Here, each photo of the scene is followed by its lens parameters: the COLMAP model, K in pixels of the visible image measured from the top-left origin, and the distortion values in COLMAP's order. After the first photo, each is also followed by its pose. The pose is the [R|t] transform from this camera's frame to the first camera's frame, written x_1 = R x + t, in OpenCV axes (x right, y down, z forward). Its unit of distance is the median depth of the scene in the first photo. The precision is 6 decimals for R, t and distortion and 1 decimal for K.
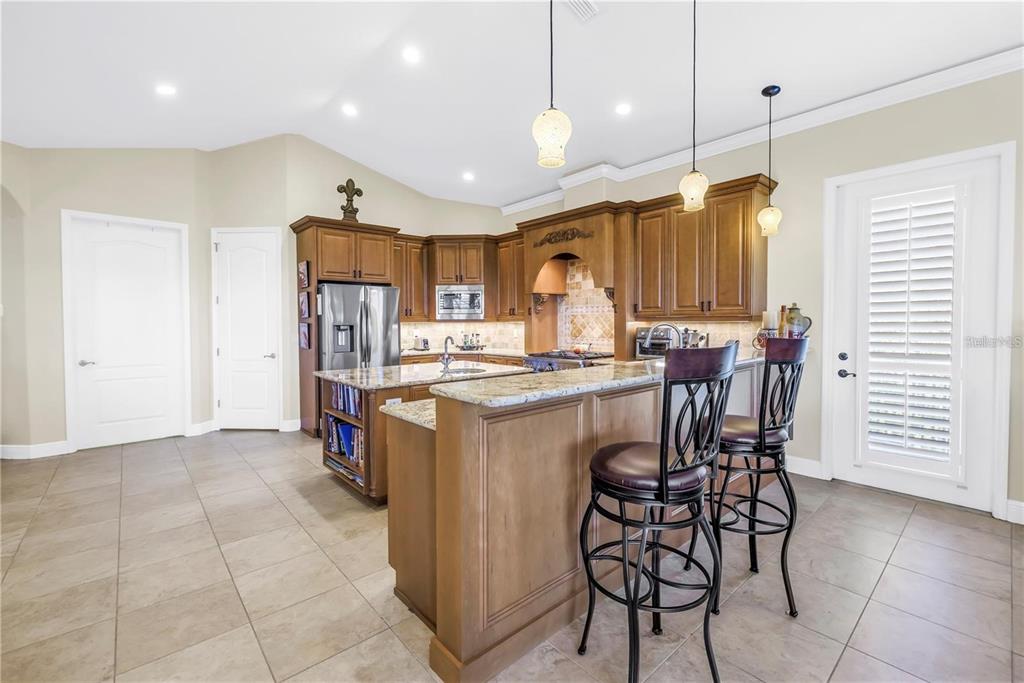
lens RADIAL K [[448.0, 0, 530.1], [0, 448.0, 331.2], [0, 0, 1]] dist [-0.013904, 0.001906]
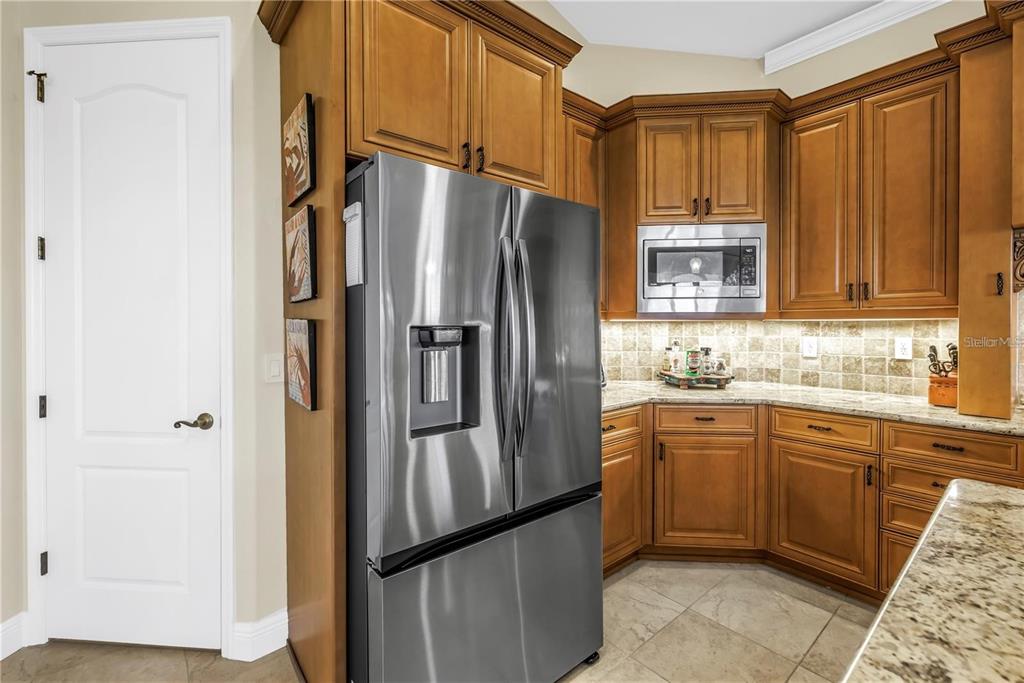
lens RADIAL K [[448.0, 0, 516.9], [0, 448.0, 327.0], [0, 0, 1]] dist [-0.013904, 0.001906]
pose [[0.998974, 0.002205, -0.045233, -0.345306], [-0.002929, 0.999868, -0.015958, -0.008663], [0.045192, 0.016074, 0.998849, 0.705284]]
